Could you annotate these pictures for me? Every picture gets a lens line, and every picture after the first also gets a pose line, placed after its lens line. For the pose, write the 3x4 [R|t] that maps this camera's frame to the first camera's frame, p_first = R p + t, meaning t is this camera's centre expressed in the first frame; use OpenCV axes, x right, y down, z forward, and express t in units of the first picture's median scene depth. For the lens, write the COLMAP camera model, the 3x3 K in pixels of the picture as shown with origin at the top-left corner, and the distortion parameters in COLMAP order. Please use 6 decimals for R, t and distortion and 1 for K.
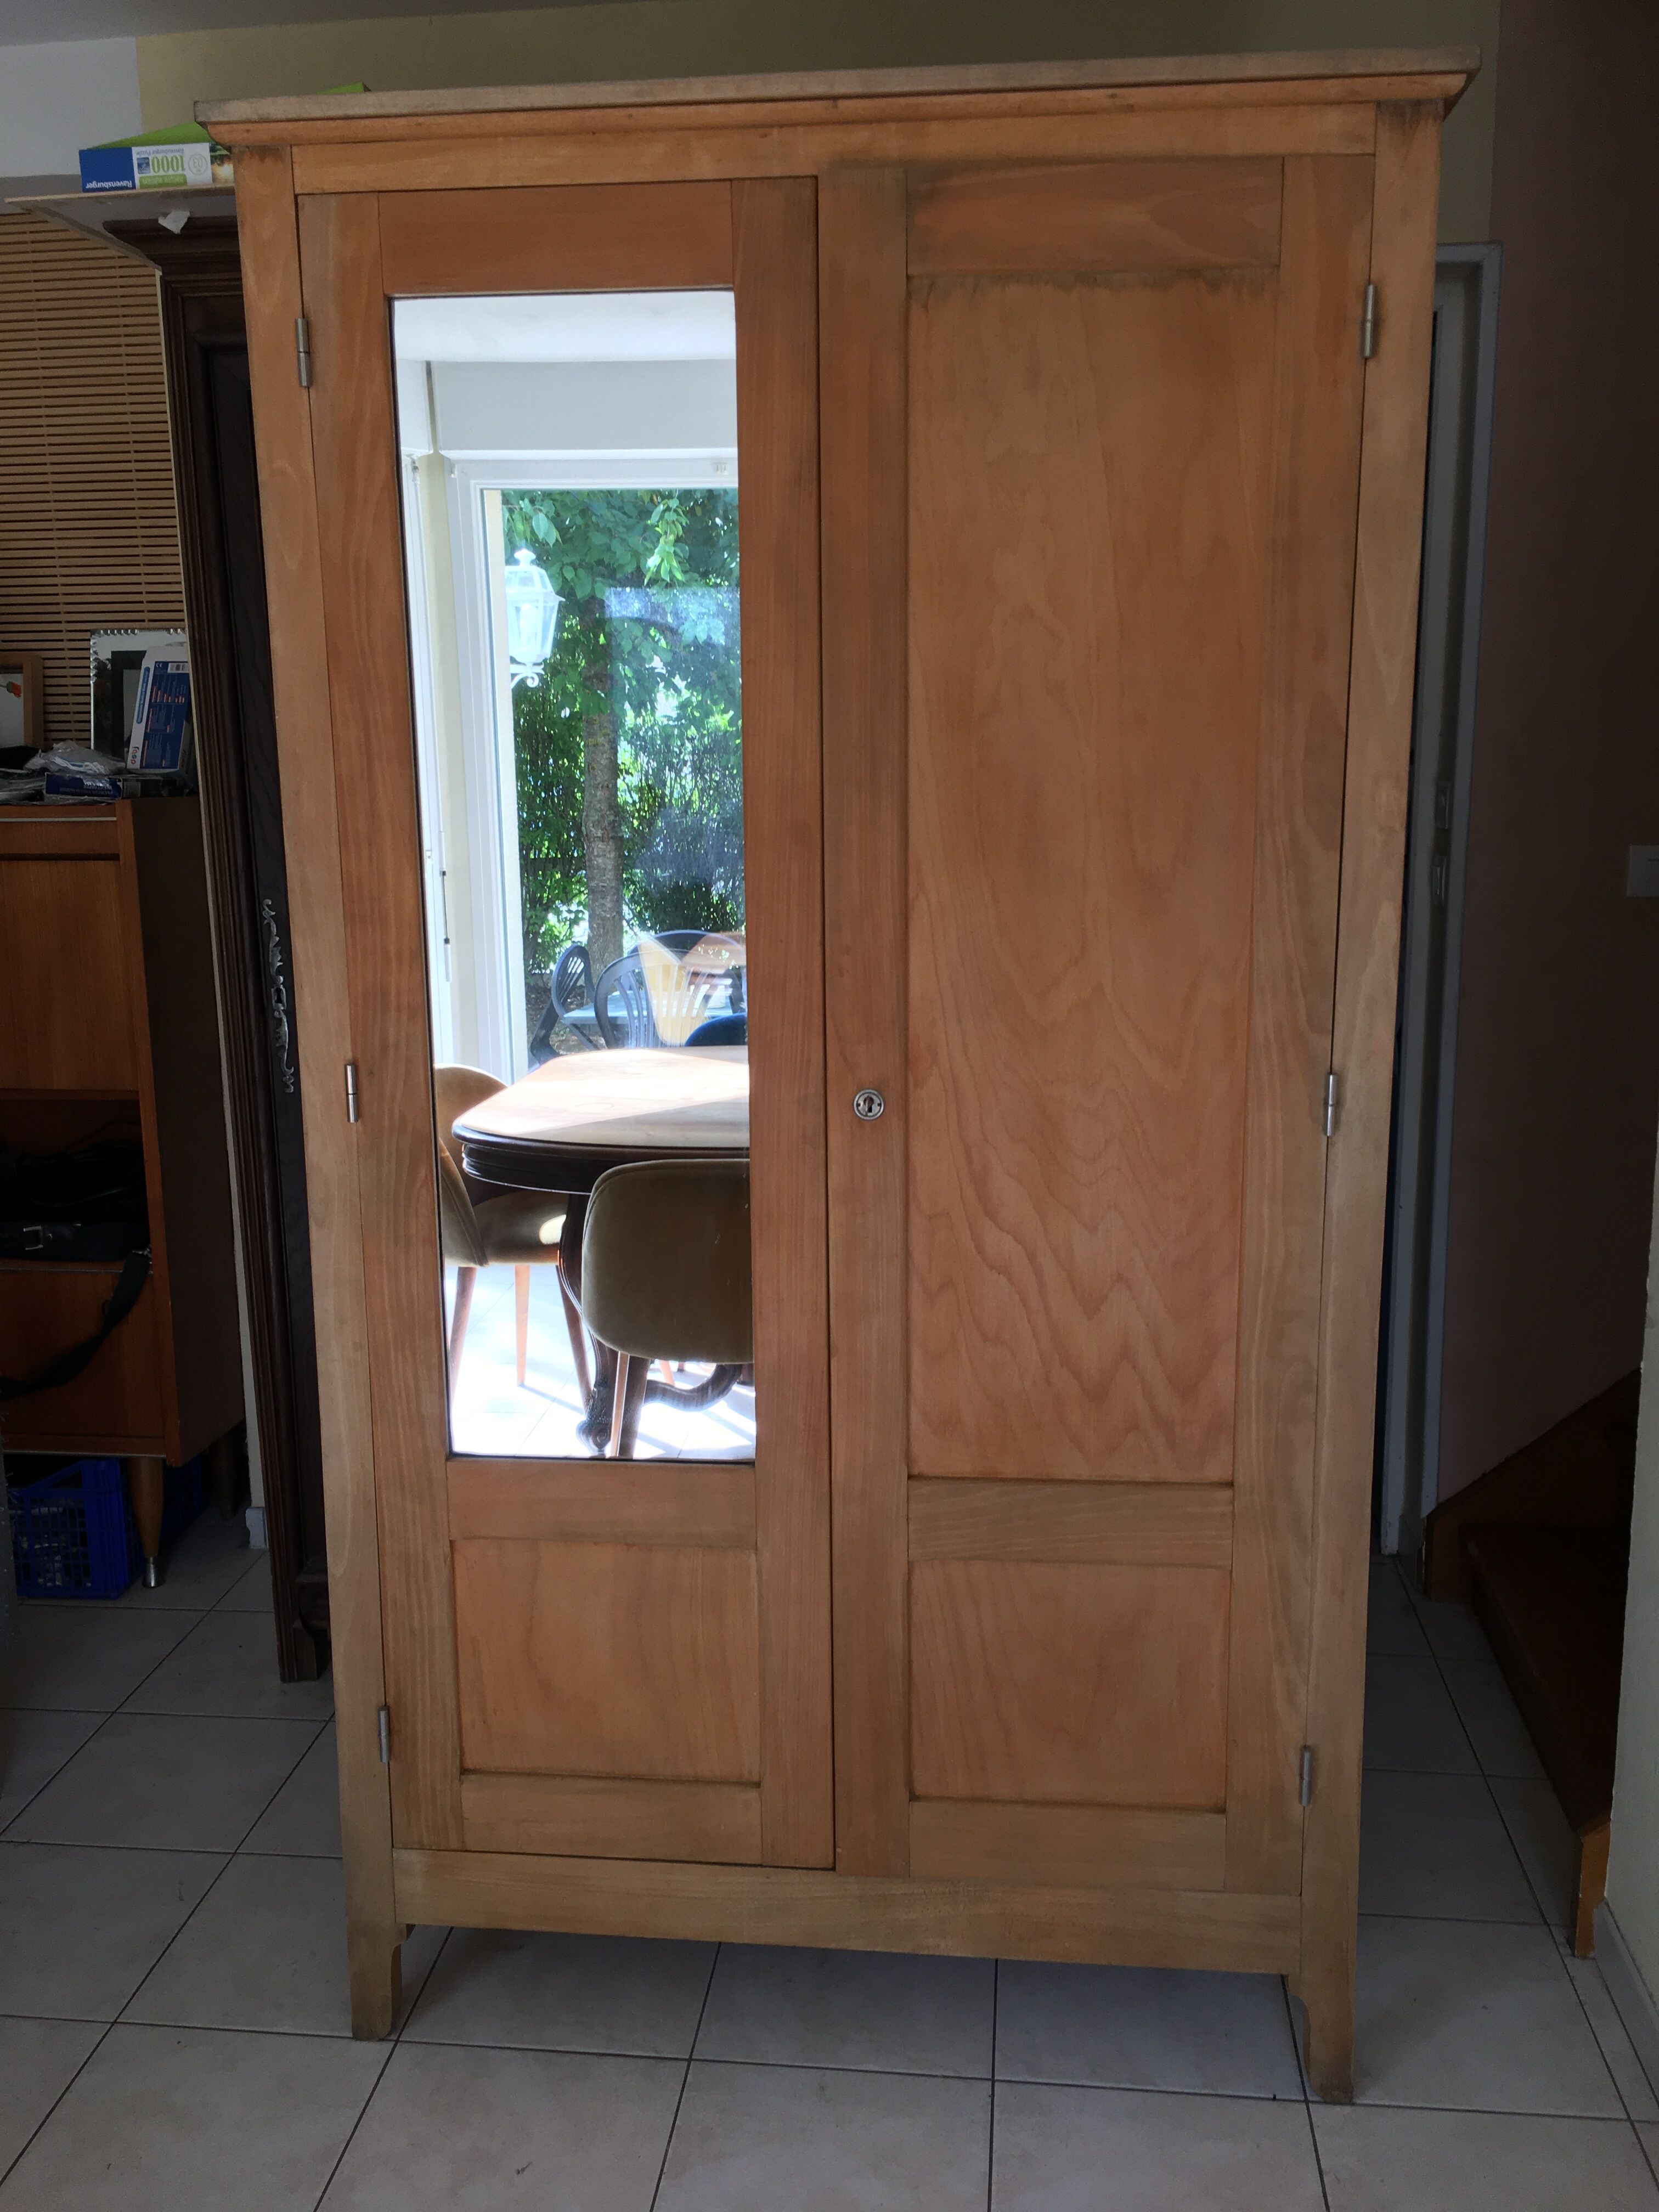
lens RADIAL K [[1774.4, 0, 820.6], [0, 1774.4, 1117.6], [0, 0, 1]] dist [0.041708, -0.076385]
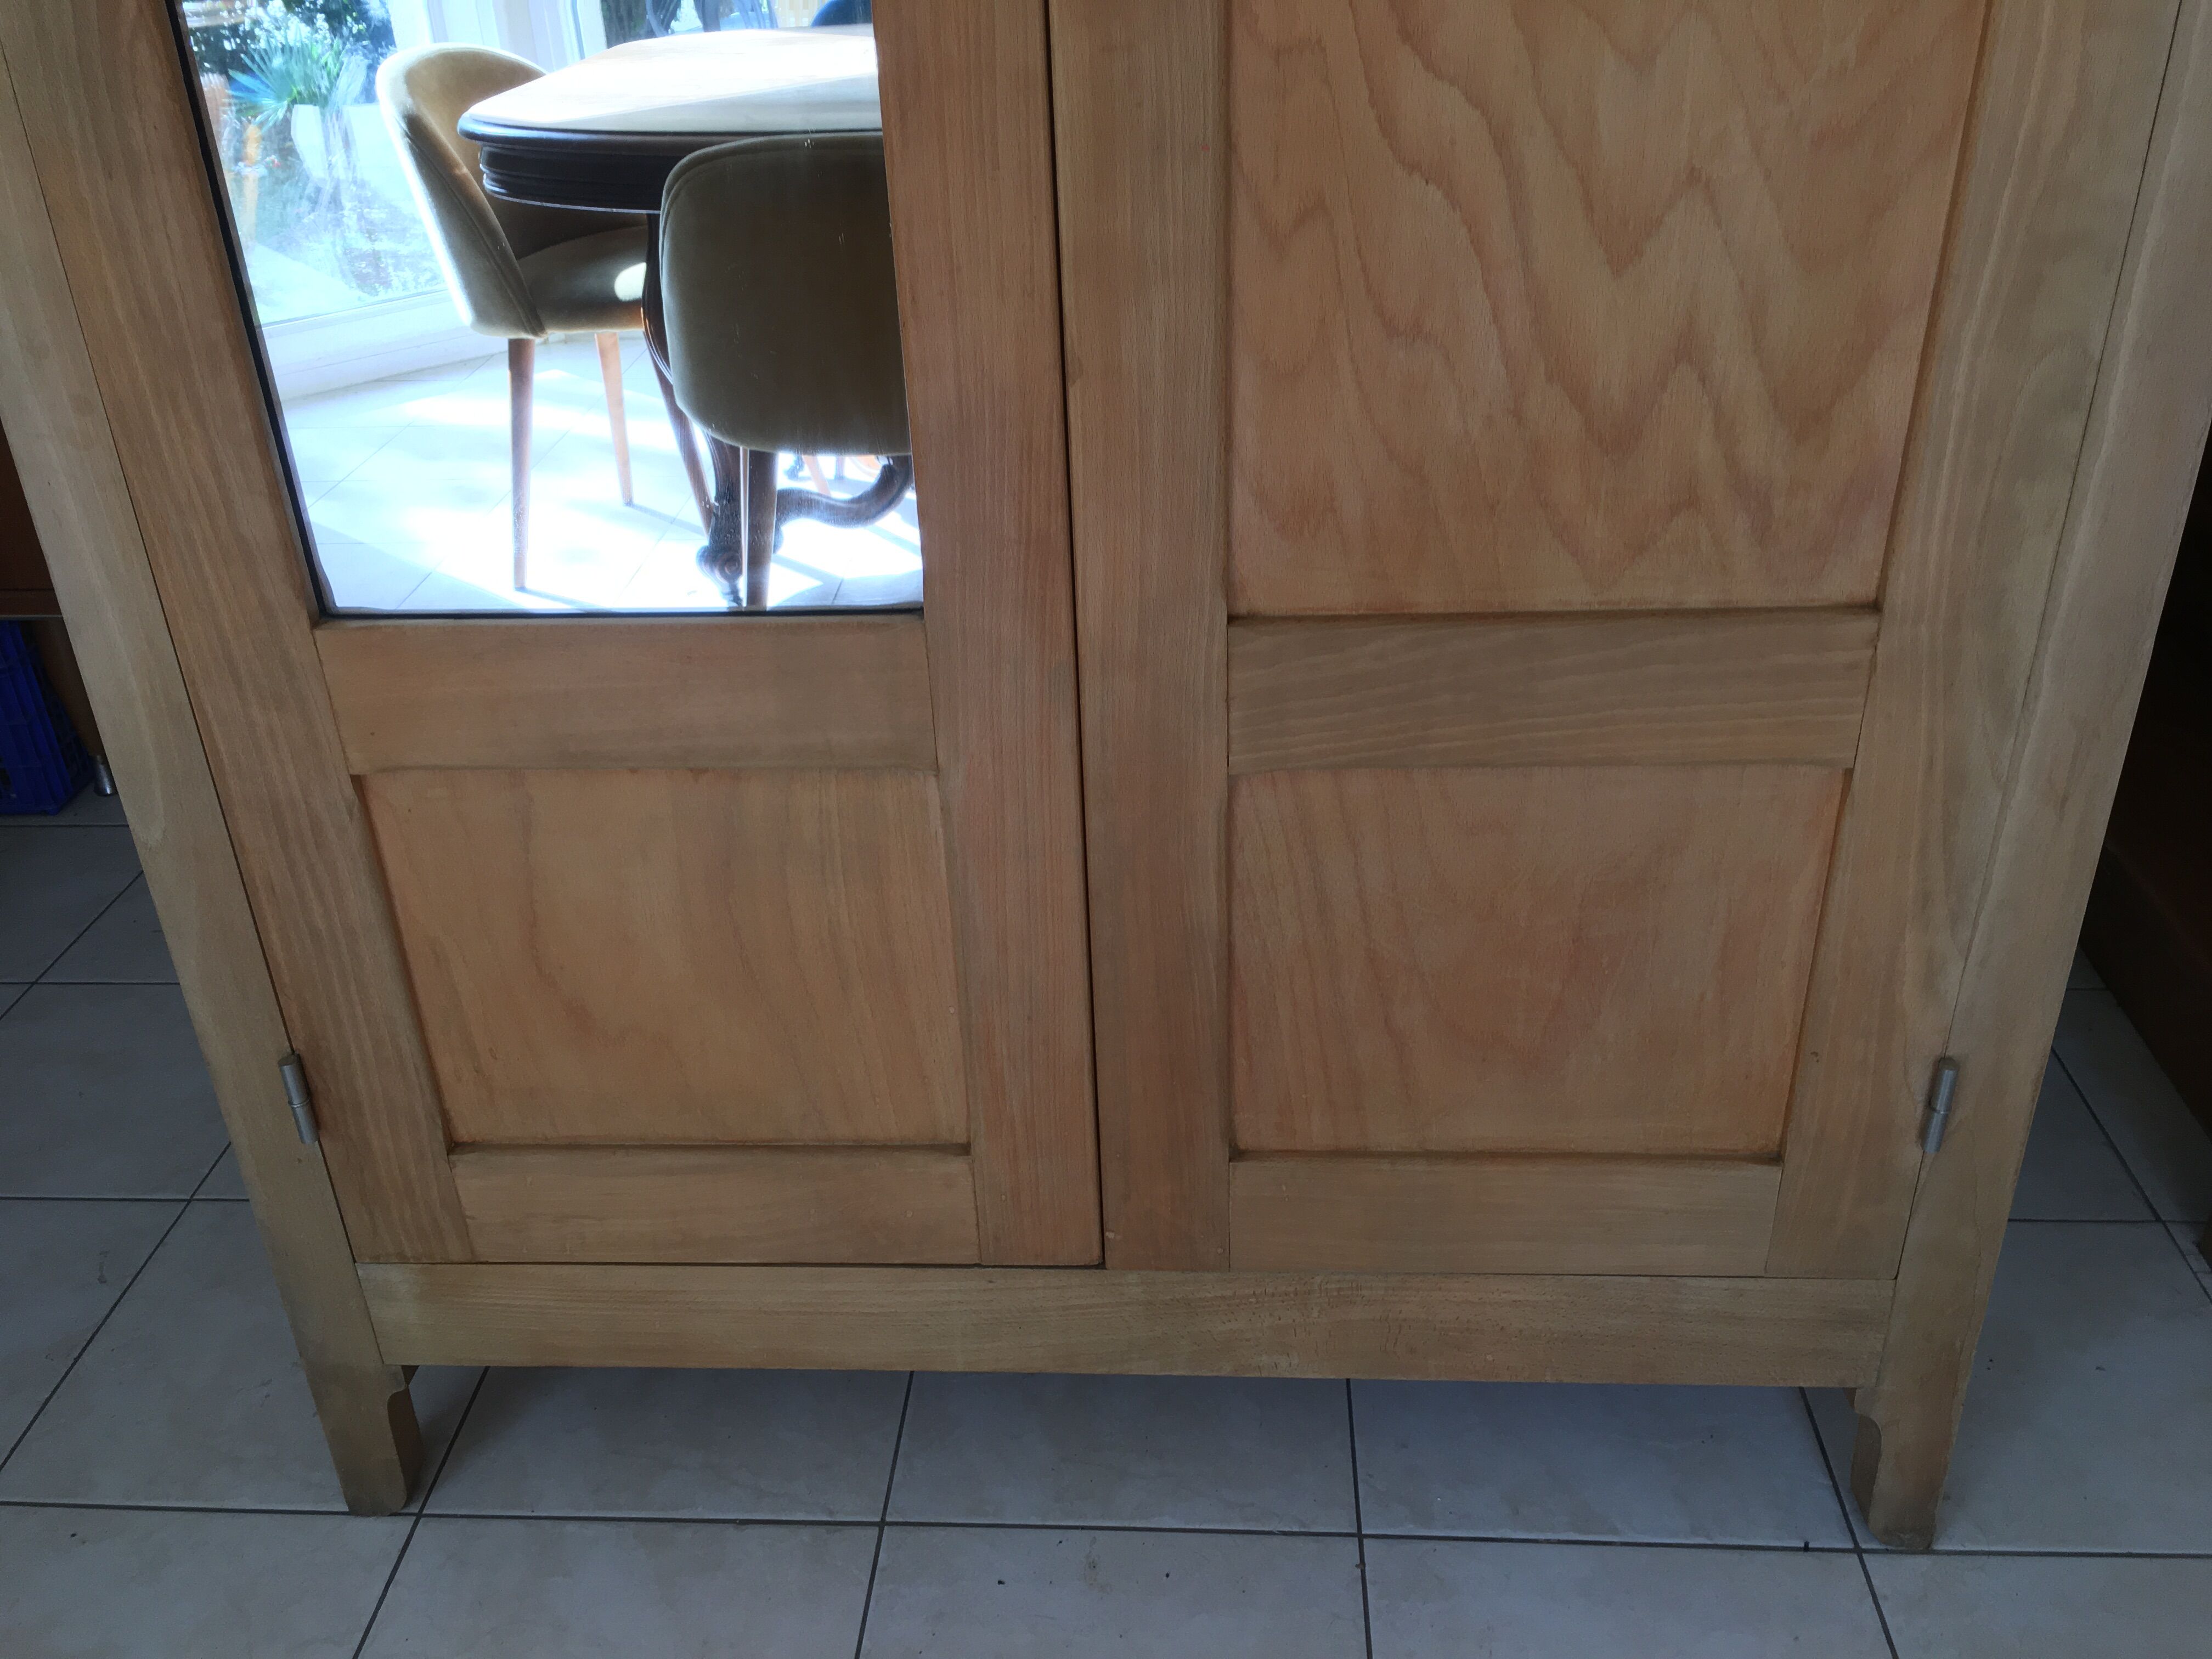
lens RADIAL K [[1892.8, 0, 1060.5], [0, 1892.8, 834.7], [0, 0, 1]] dist [0.068940, -0.102856]
pose [[0.998792, -0.046719, 0.015195, -0.009545], [0.038866, 0.940598, 0.337290, 0.075981], [-0.030050, -0.336292, 0.941278, 0.477649]]
